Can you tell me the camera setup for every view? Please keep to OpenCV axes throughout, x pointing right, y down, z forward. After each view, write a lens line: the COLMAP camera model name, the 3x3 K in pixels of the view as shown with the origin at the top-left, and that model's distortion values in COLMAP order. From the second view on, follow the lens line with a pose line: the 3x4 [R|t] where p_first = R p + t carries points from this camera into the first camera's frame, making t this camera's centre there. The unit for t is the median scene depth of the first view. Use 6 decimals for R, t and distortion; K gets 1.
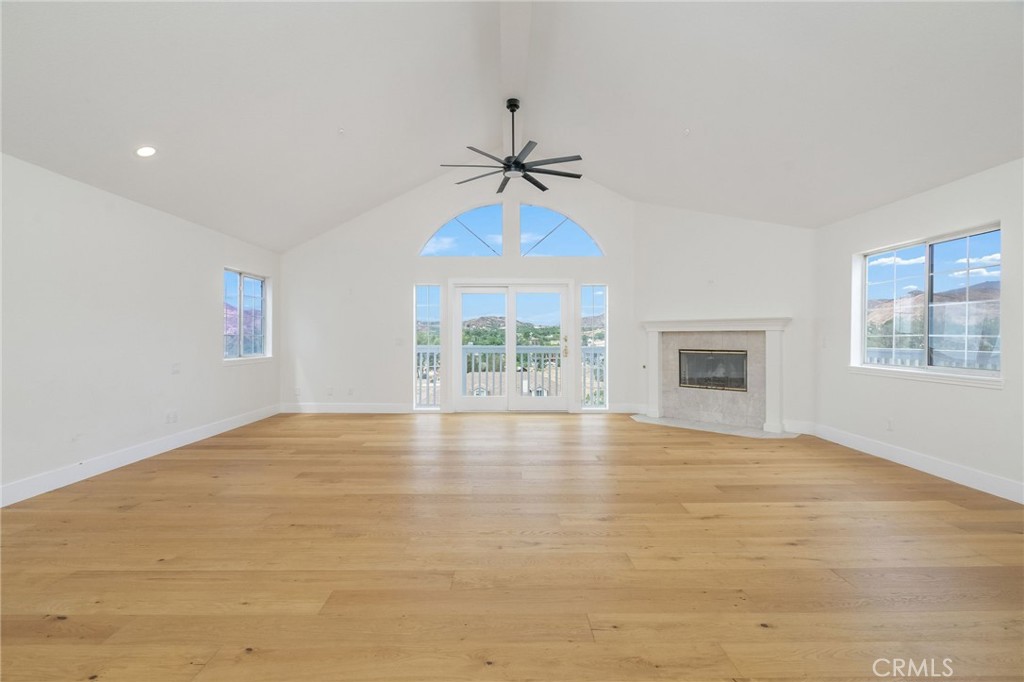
lens RADIAL K [[469.7, 0, 508.9], [0, 469.7, 338.8], [0, 0, 1]] dist [-0.000437, -0.000067]
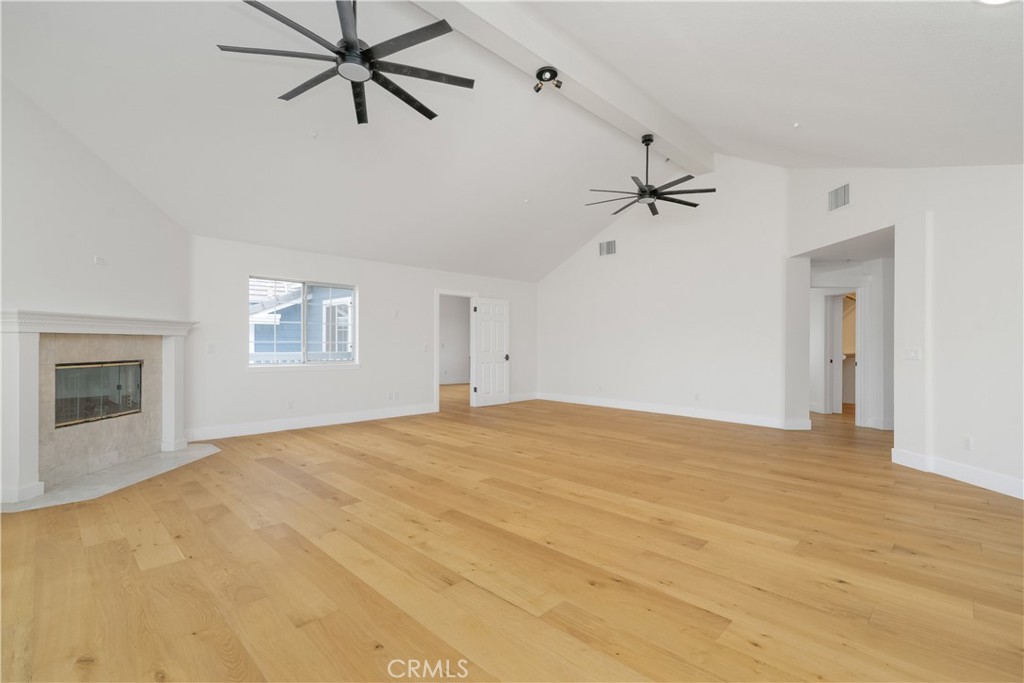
lens RADIAL K [[469.7, 0, 508.7], [0, 469.7, 345.8], [0, 0, 1]] dist [-0.000437, -0.000067]
pose [[-0.708433, -0.008549, 0.705727, -0.468049], [-0.002069, 0.999947, 0.010036, -0.007925], [-0.705775, 0.005650, -0.708413, 1.081442]]
